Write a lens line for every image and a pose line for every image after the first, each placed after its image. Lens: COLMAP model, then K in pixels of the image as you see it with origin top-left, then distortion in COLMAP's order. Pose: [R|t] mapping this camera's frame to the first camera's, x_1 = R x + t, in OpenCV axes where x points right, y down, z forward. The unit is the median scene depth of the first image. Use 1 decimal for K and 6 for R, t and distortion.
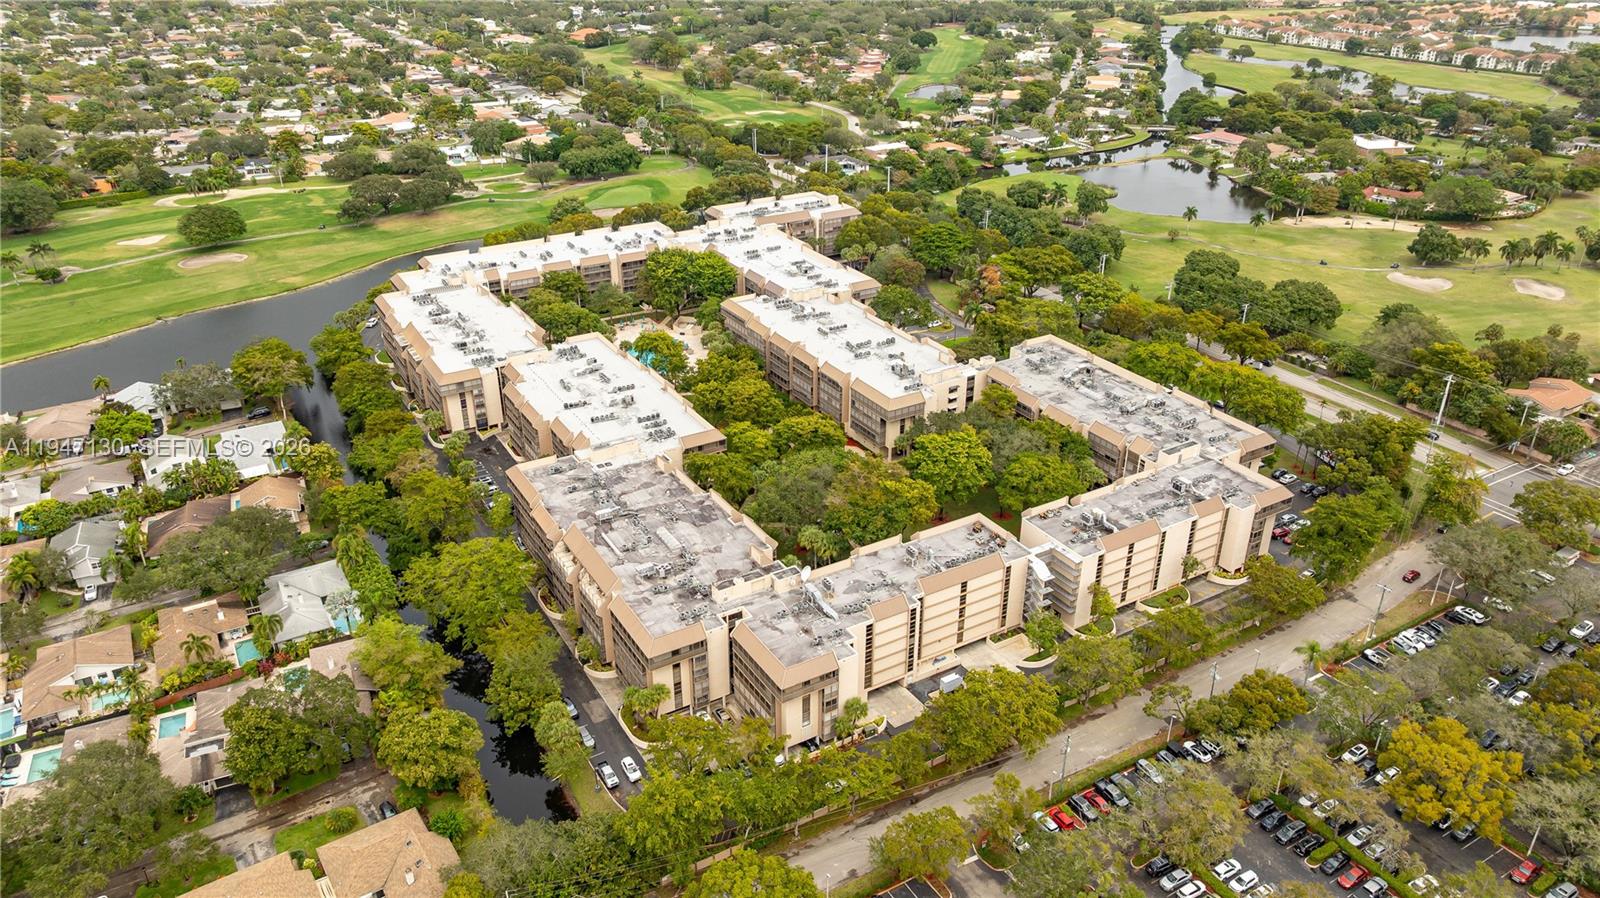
lens RADIAL K [[1127.7, 0, 804.5], [0, 1127.7, 451.2], [0, 0, 1]] dist [-0.024111, 0.014578]
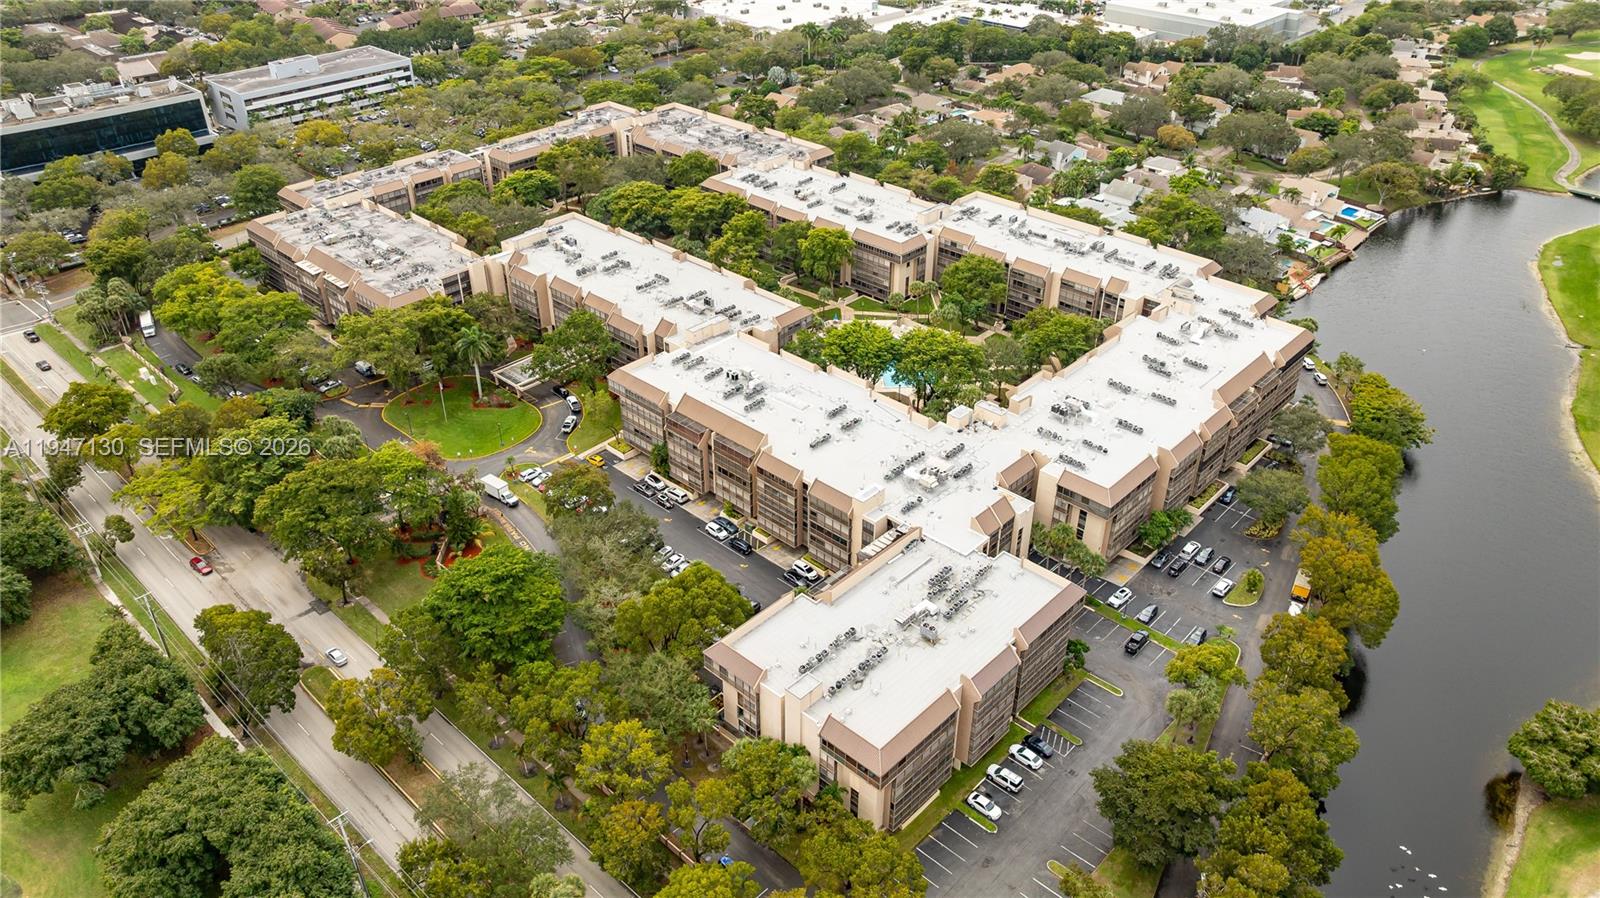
lens RADIAL K [[1127.7, 0, 804.3], [0, 1127.7, 449.5], [0, 0, 1]] dist [-0.024111, 0.014578]
pose [[-0.961238, 0.149519, -0.231659, 0.117634], [-0.125417, 0.511133, 0.850302, -0.708261], [0.245545, 0.846396, -0.472568, 1.390012]]
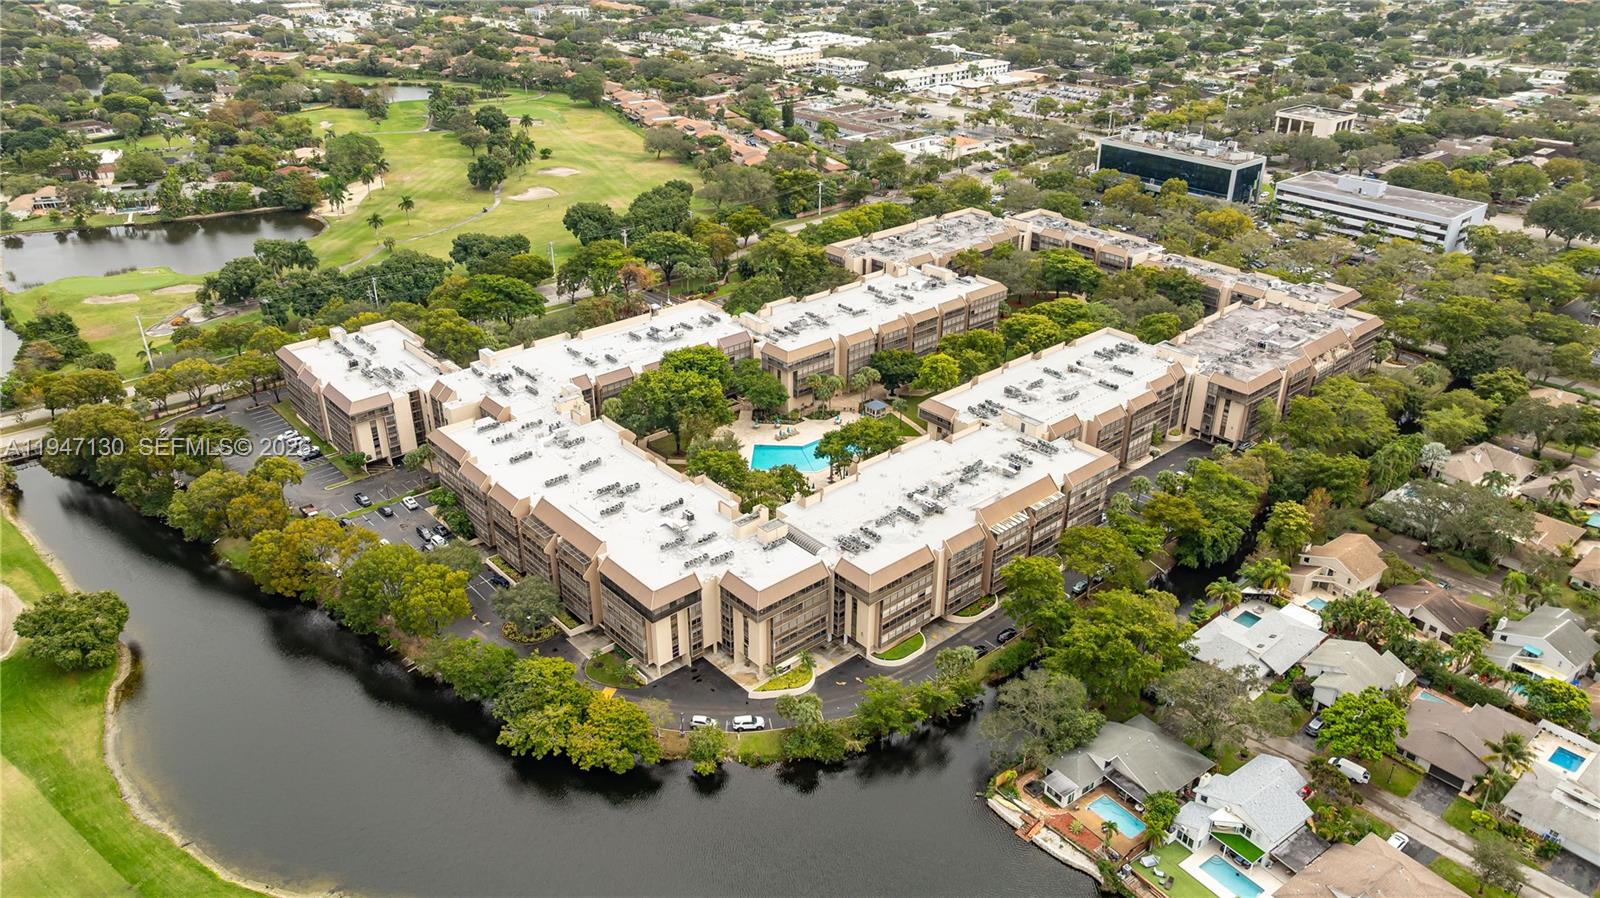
lens RADIAL K [[1127.7, 0, 798.1], [0, 1127.7, 453.2], [0, 0, 1]] dist [-0.024111, 0.014578]
pose [[-0.179224, -0.453830, 0.872879, -0.830829], [0.442236, 0.755388, 0.483546, -0.474930], [-0.878810, 0.472681, 0.065317, 0.936659]]
